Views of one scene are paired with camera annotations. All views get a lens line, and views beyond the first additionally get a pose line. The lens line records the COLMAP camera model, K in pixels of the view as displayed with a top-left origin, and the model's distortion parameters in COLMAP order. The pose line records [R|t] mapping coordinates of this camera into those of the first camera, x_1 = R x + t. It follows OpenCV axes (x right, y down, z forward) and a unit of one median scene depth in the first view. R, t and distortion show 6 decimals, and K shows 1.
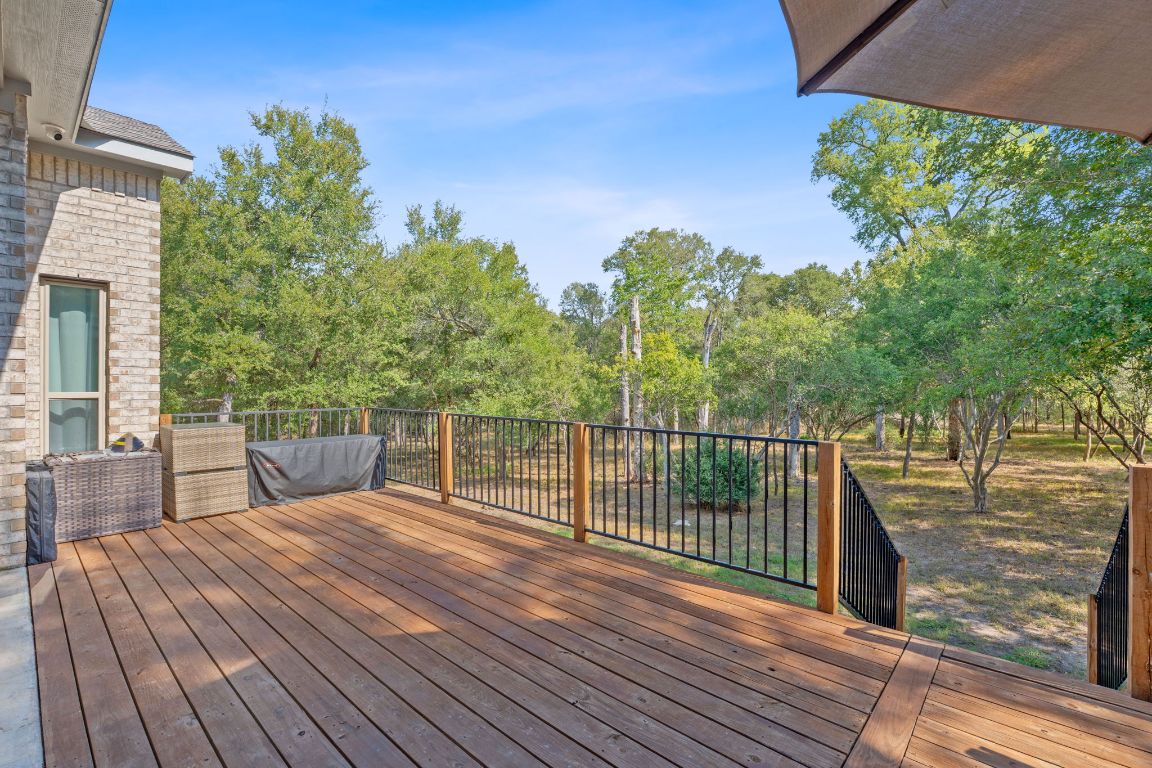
lens RADIAL K [[513.1, 0, 570.6], [0, 513.1, 388.4], [0, 0, 1]] dist [-0.005722, -0.001797]
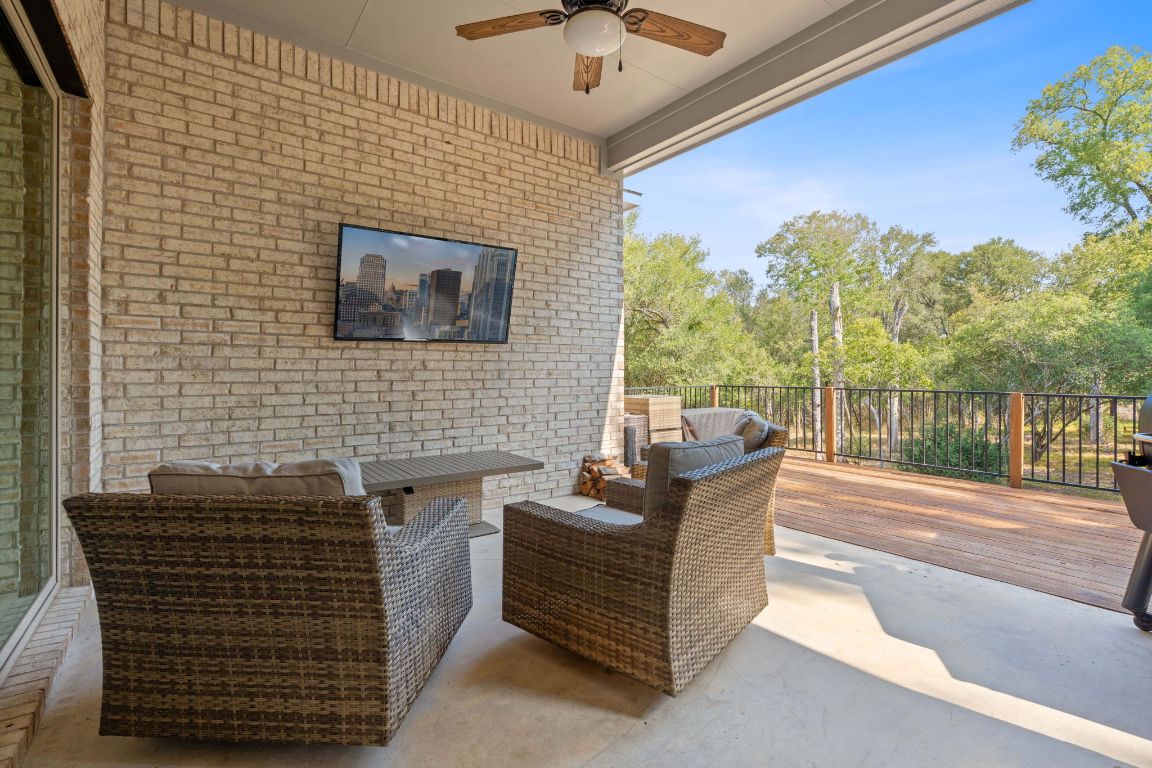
lens RADIAL K [[513.1, 0, 577.8], [0, 513.1, 374.5], [0, 0, 1]] dist [-0.005722, -0.001797]
pose [[0.980031, -0.002101, -0.198833, -0.124044], [0.001199, 0.999988, -0.004660, 0.004274], [0.198840, 0.004329, 0.980022, -0.065728]]
